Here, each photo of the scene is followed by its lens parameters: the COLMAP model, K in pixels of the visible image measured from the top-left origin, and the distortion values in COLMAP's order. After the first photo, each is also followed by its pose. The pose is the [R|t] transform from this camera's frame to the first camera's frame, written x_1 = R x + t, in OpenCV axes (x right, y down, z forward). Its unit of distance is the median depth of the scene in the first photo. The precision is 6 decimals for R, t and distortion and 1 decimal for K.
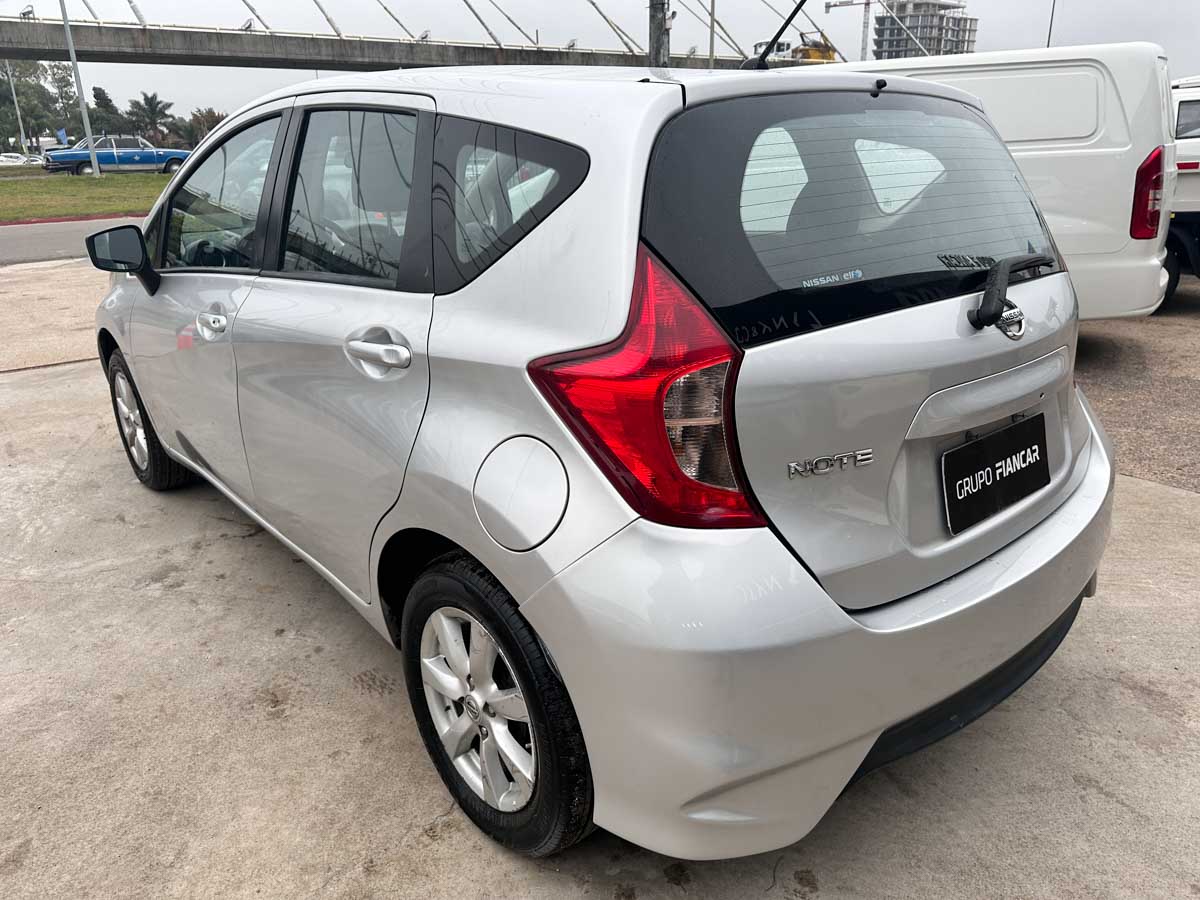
lens RADIAL K [[851.7, 0, 600.1], [0, 851.7, 446.1], [0, 0, 1]] dist [0.039221, -0.043861]
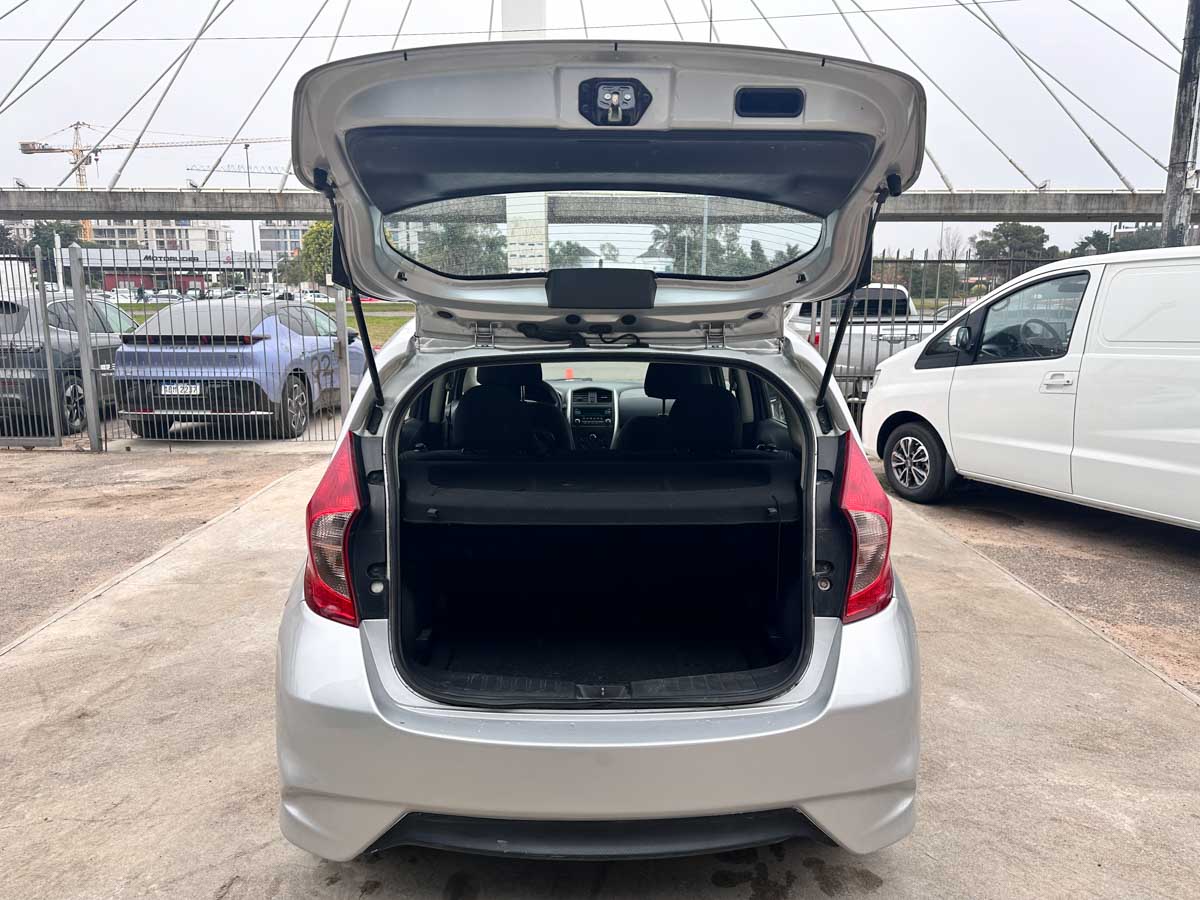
lens RADIAL K [[859.2, 0, 601.4], [0, 859.2, 436.3], [0, 0, 1]] dist [0.008180, -0.000040]
pose [[0.776681, 0.128516, -0.616645, 0.665794], [-0.227572, 0.970092, -0.084455, -0.093547], [0.587348, 0.205925, 0.782698, 0.003863]]
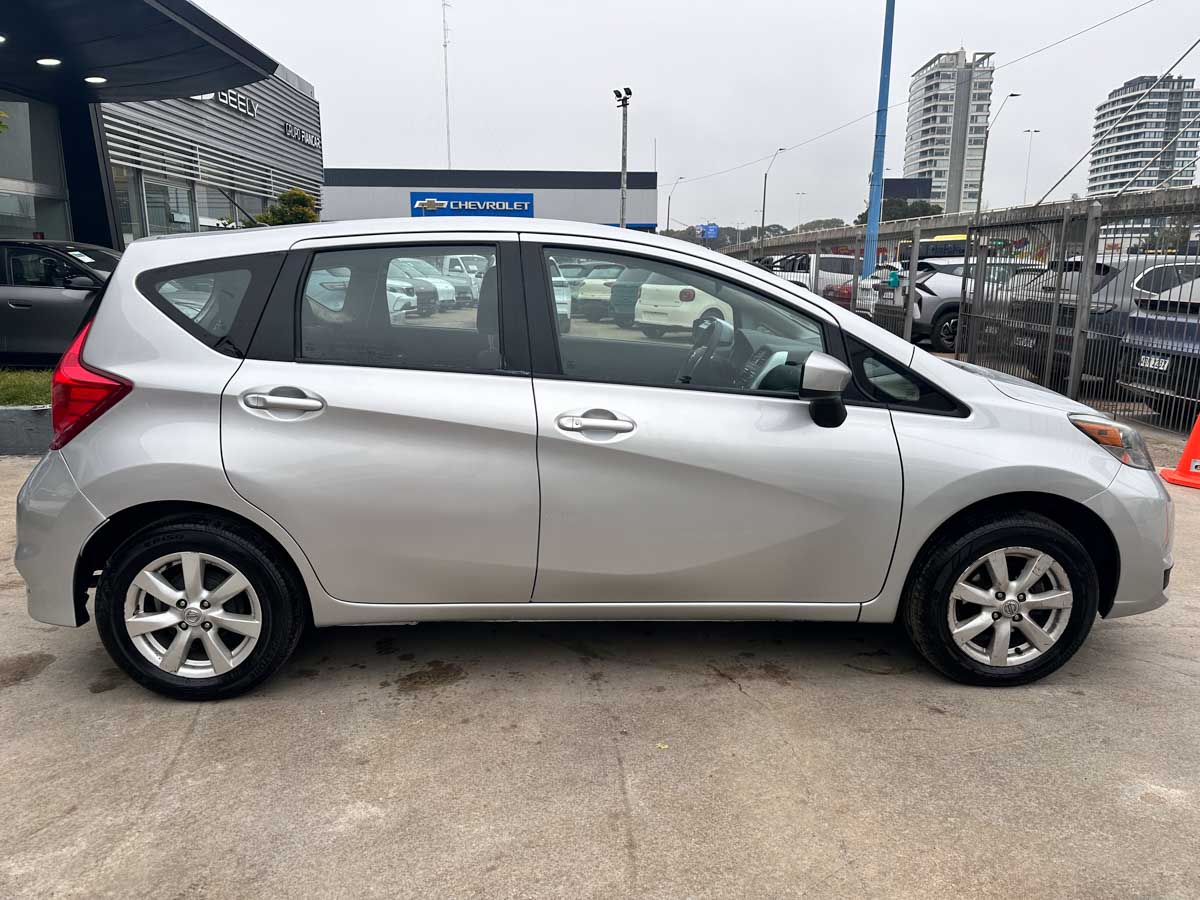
lens RADIAL K [[880.1, 0, 621.5], [0, 880.1, 451.3], [0, 0, 1]] dist [0.011626, -0.003258]
pose [[-0.602424, 0.181741, -0.777210, 0.788430], [-0.259968, 0.875961, 0.406337, -0.613565], [0.754653, 0.446837, -0.480453, 1.664754]]
